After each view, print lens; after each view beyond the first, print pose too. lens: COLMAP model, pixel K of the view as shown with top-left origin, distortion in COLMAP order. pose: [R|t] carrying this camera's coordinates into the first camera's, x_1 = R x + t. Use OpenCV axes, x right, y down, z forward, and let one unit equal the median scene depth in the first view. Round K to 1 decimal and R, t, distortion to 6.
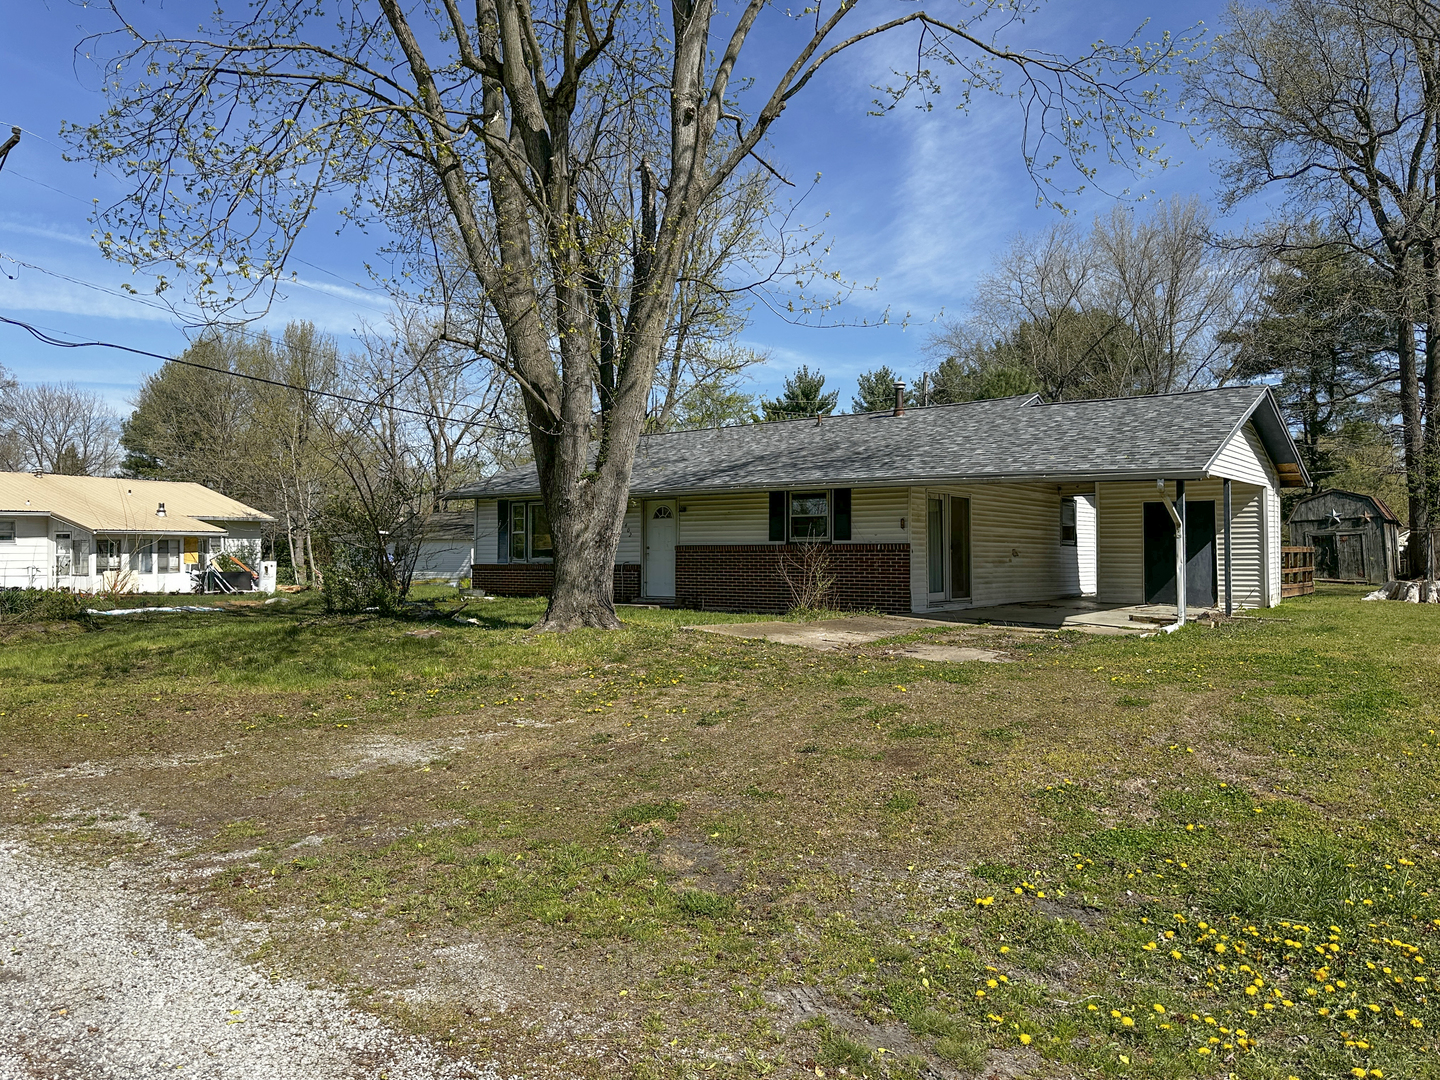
lens RADIAL K [[1000.3, 0, 707.2], [0, 1000.3, 528.6], [0, 0, 1]] dist [0.091939, -0.146068]
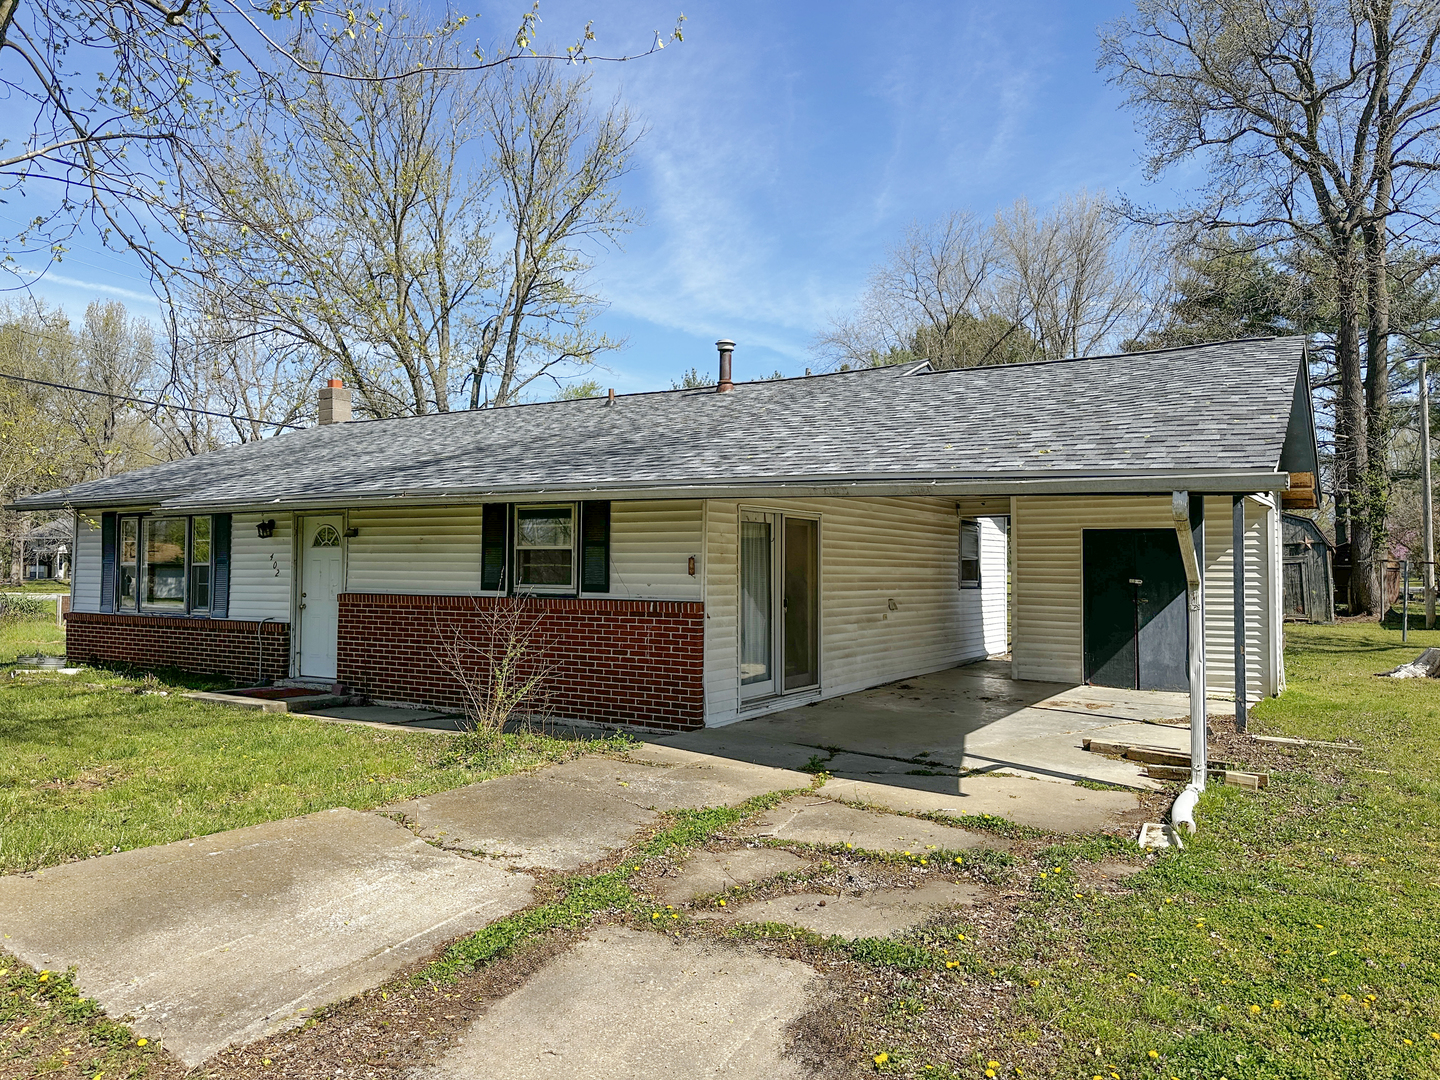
lens RADIAL K [[1011.6, 0, 721.3], [0, 1011.6, 528.0], [0, 0, 1]] dist [0.095939, -0.129922]
pose [[0.993794, 0.010743, 0.110715, 0.130746], [-0.009402, 0.999876, -0.012635, -0.016902], [-0.110837, 0.011515, 0.993772, 0.385314]]
